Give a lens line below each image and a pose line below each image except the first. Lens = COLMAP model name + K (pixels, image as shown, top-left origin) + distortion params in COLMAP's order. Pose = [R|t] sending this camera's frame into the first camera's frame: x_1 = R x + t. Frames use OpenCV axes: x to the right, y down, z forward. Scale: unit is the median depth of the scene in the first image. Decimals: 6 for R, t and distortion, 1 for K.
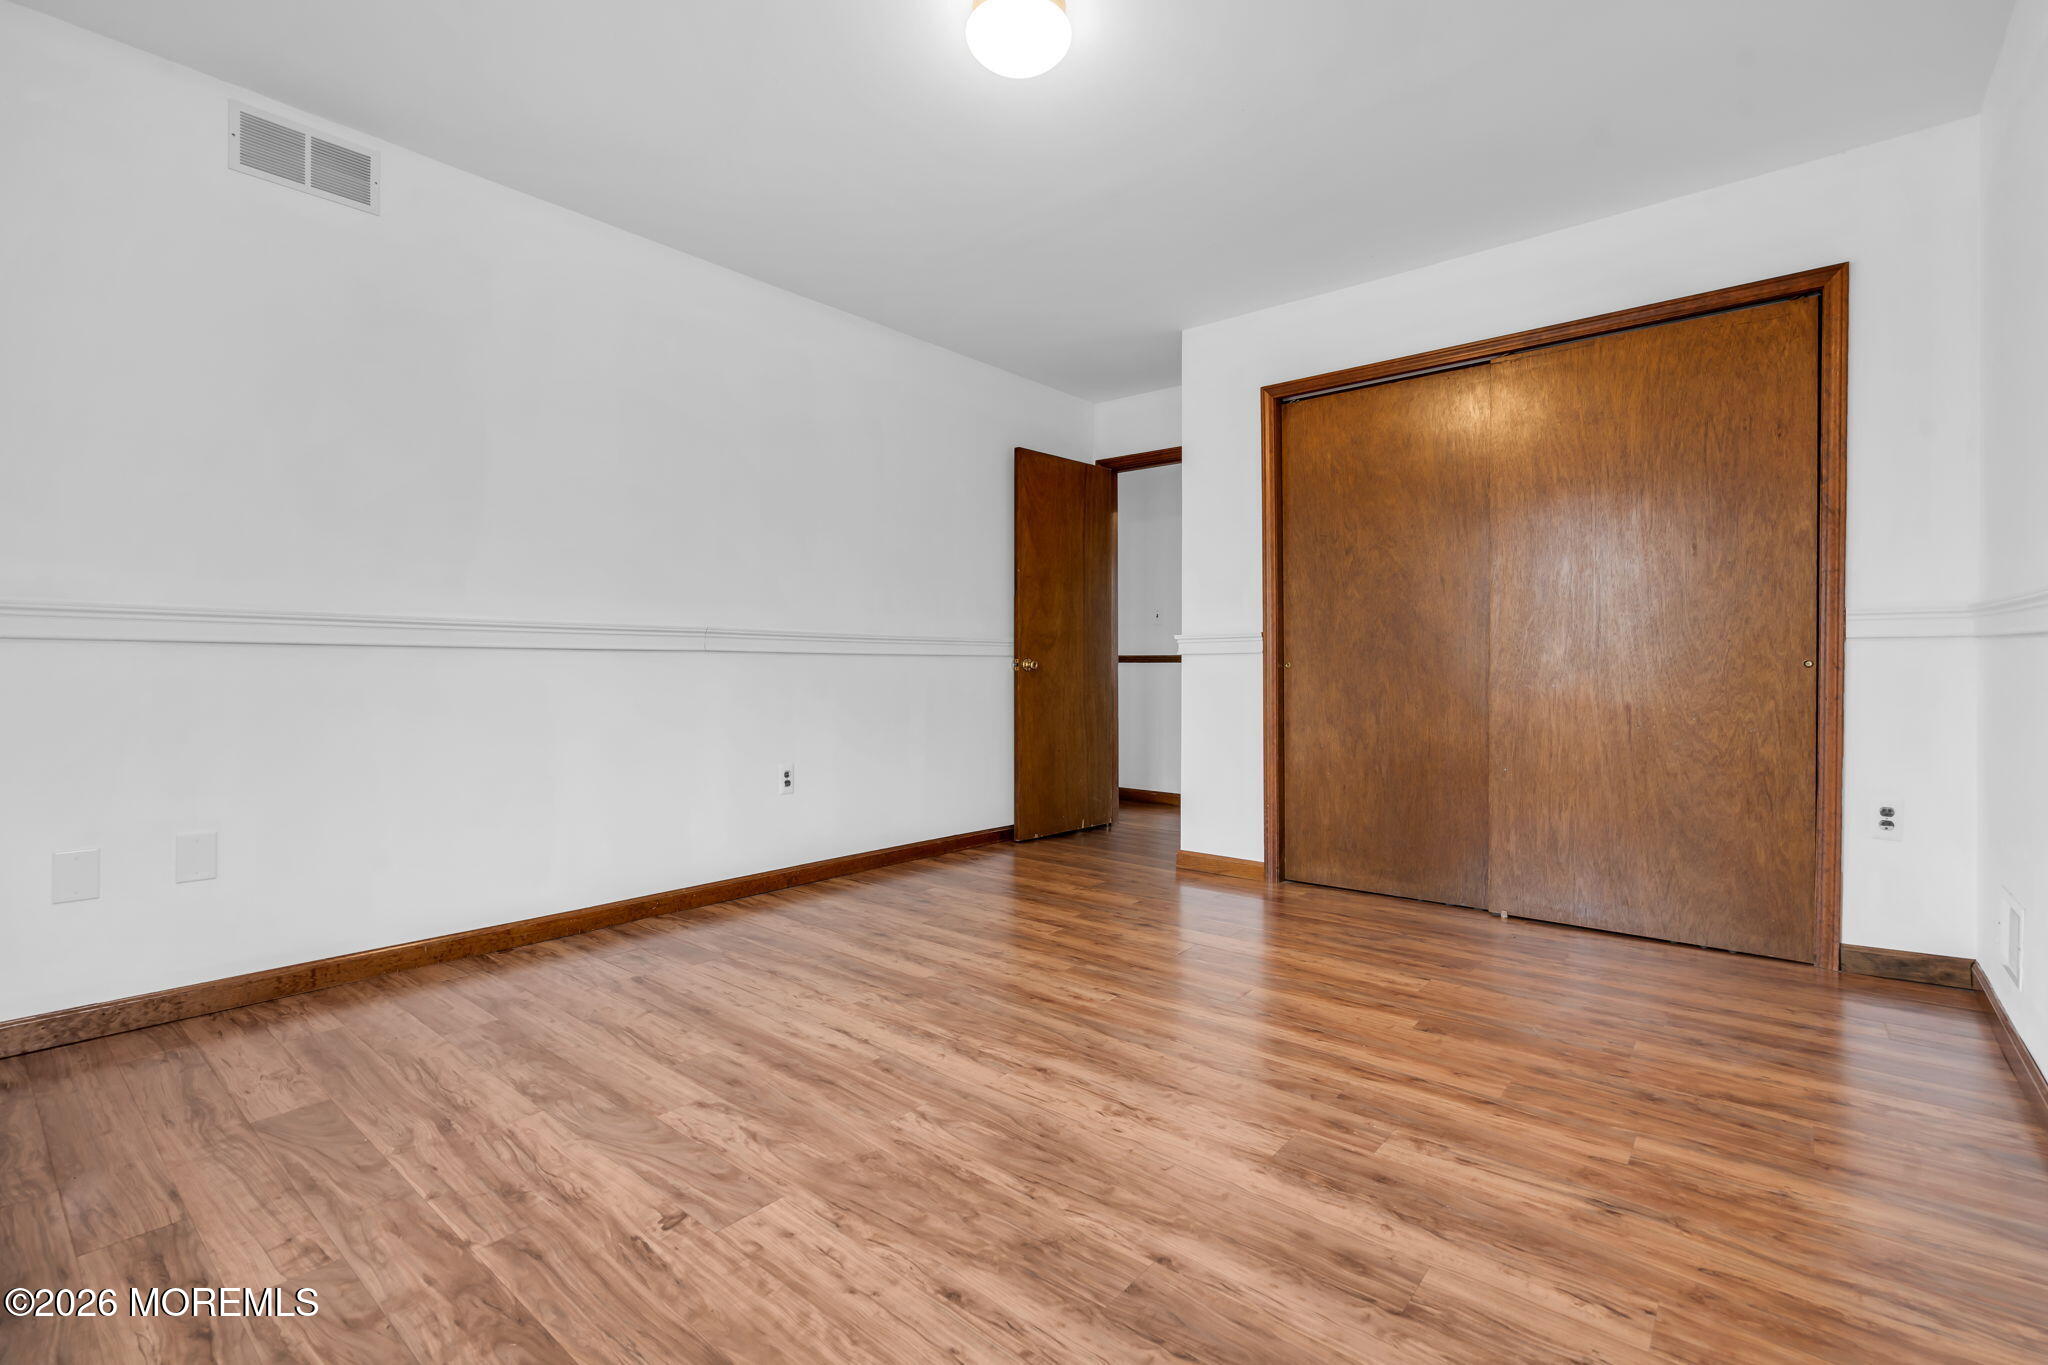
lens RADIAL K [[928.5, 0, 1021.6], [0, 928.5, 676.0], [0, 0, 1]] dist [-0.008906, 0.003753]
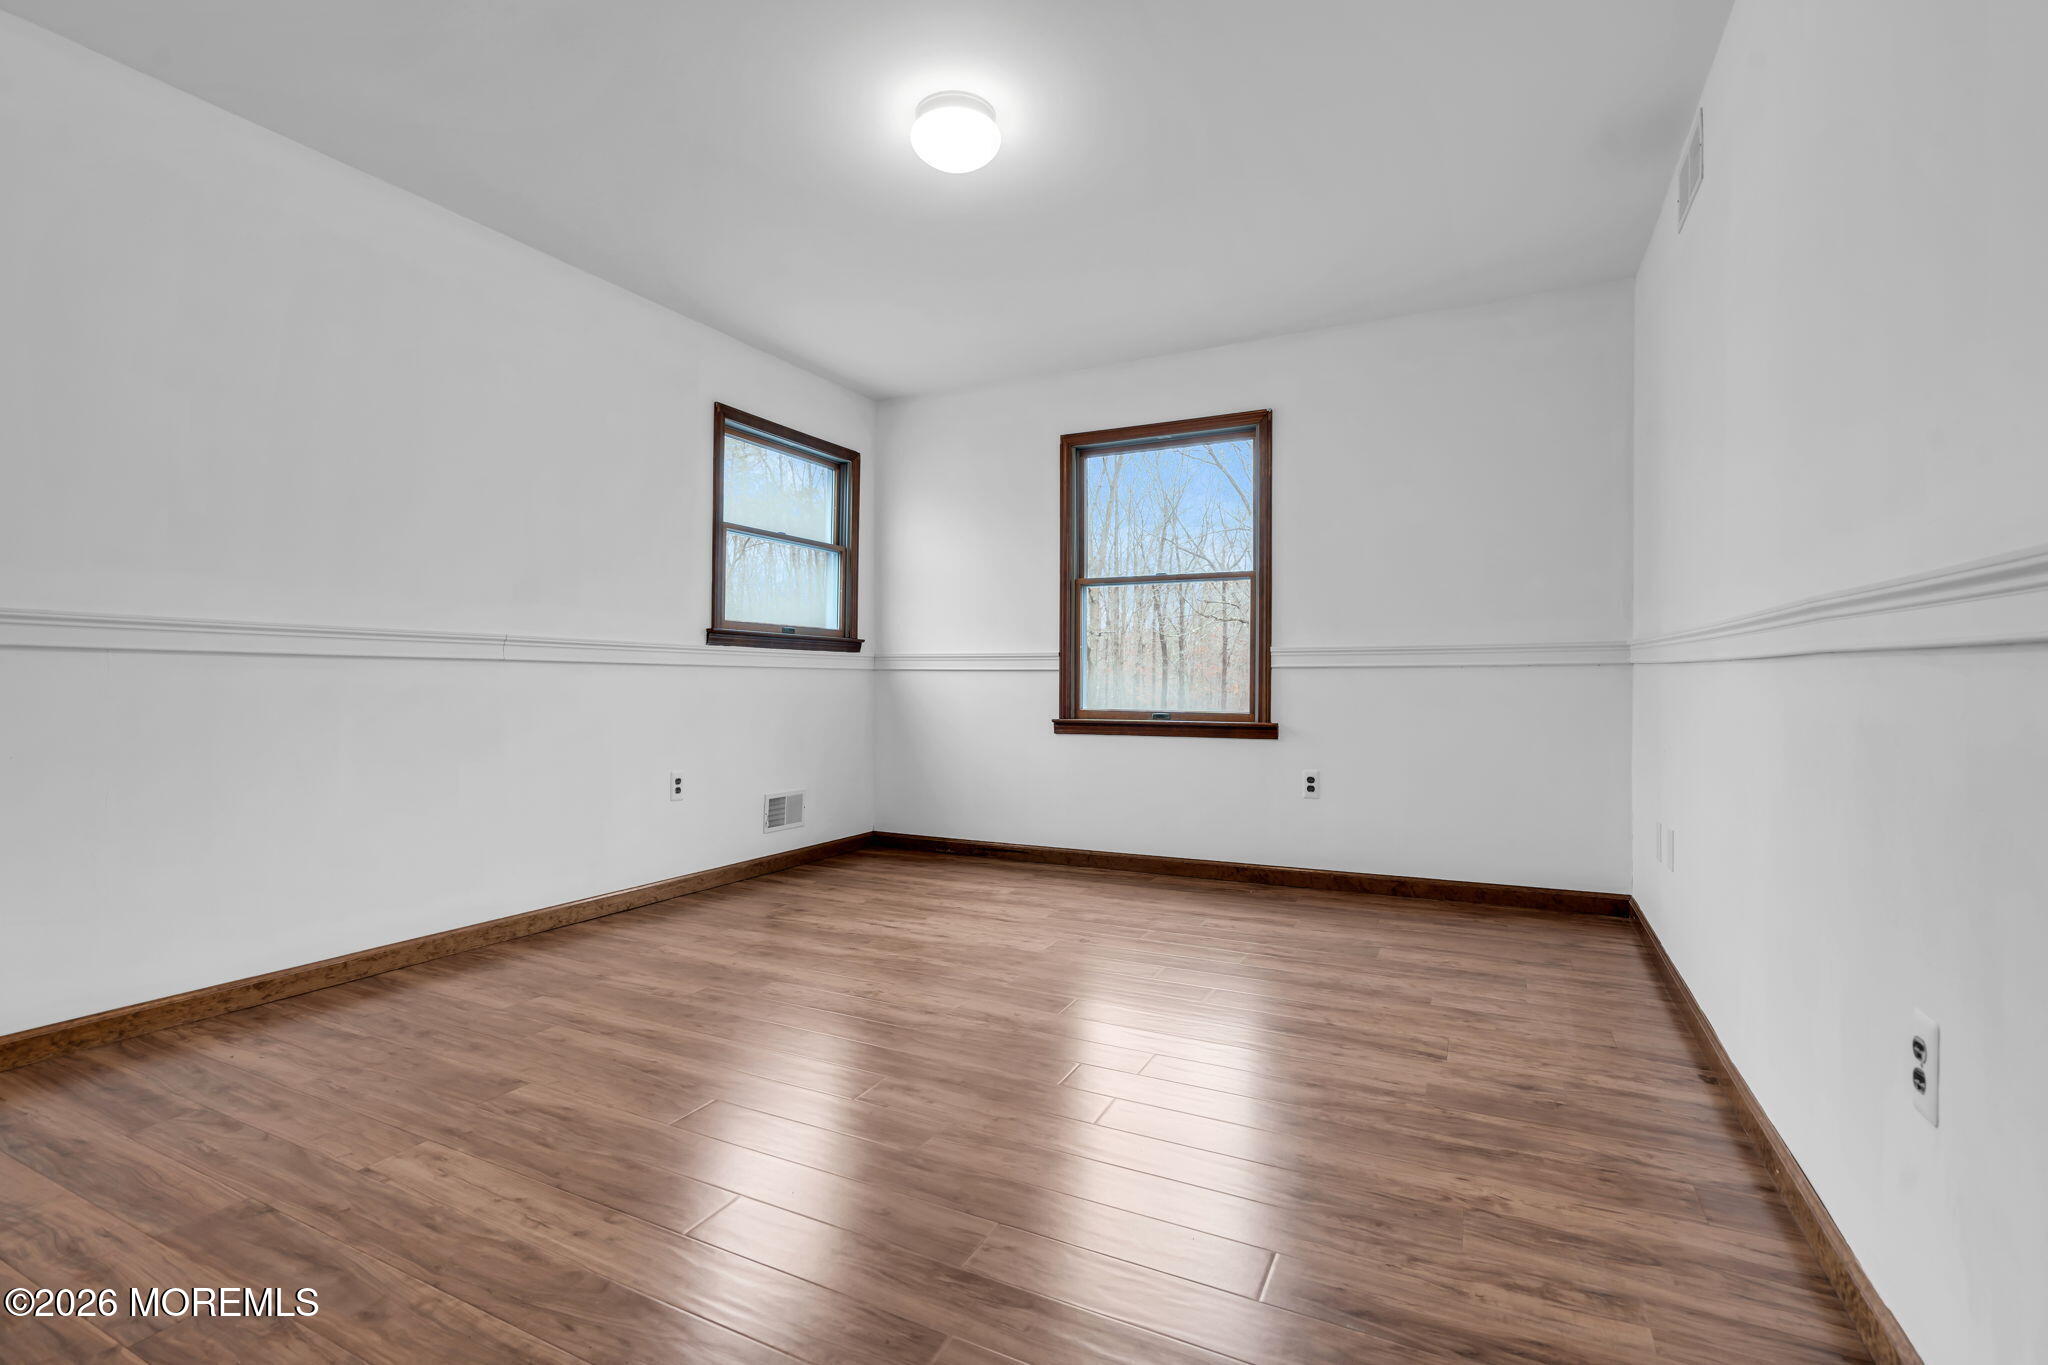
lens RADIAL K [[928.5, 0, 1025.7], [0, 928.5, 679.7], [0, 0, 1]] dist [-0.008906, 0.003753]
pose [[-0.972549, -0.003525, -0.232670, 0.180098], [-0.007232, 0.999860, 0.015079, -0.030612], [0.232584, 0.016347, -0.972439, 2.166147]]
